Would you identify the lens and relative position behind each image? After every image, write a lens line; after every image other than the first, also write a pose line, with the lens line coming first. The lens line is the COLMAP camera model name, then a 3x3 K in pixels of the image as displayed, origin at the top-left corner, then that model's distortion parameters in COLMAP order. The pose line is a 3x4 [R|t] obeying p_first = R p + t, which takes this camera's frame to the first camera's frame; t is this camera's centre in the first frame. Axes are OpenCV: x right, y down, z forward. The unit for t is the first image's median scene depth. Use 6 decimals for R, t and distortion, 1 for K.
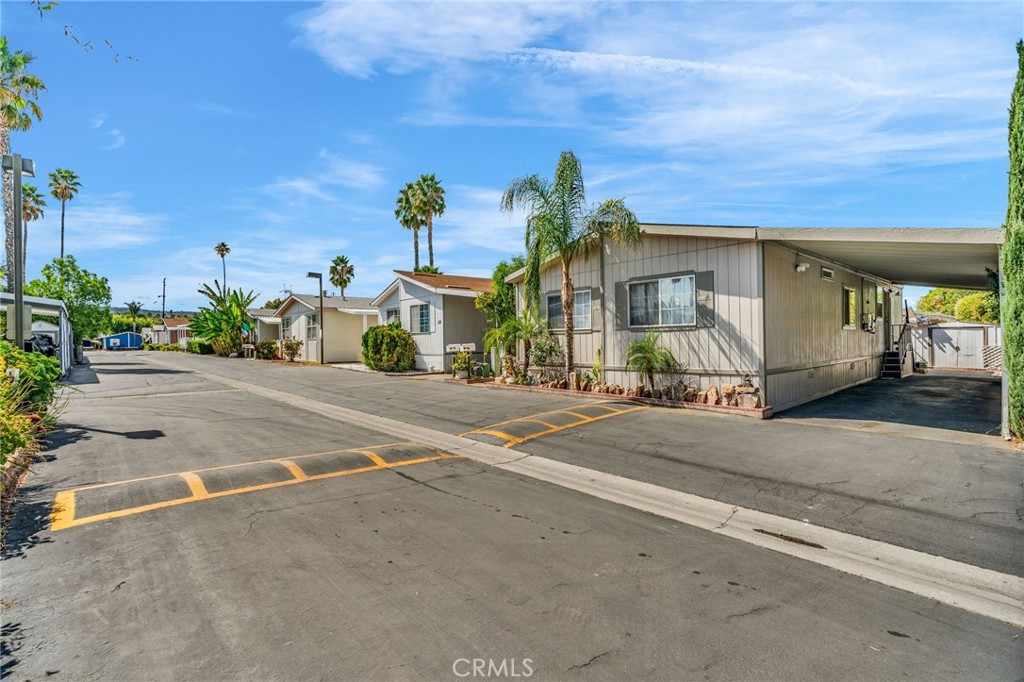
lens RADIAL K [[478.1, 0, 502.0], [0, 478.1, 335.3], [0, 0, 1]] dist [-0.003741, -0.000511]
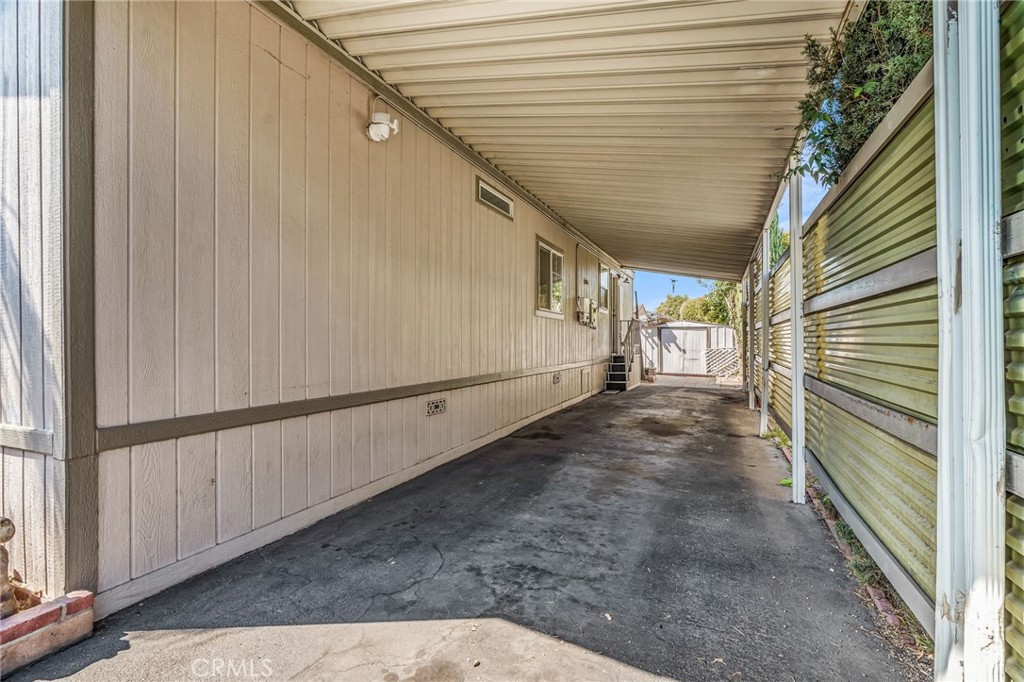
lens RADIAL K [[478.1, 0, 511.9], [0, 478.1, 339.9], [0, 0, 1]] dist [-0.003741, -0.000511]
pose [[0.910268, 0.010173, 0.413895, 0.351892], [-0.010086, 0.999946, -0.002394, 0.013991], [-0.413897, -0.001995, 0.910322, 0.382028]]
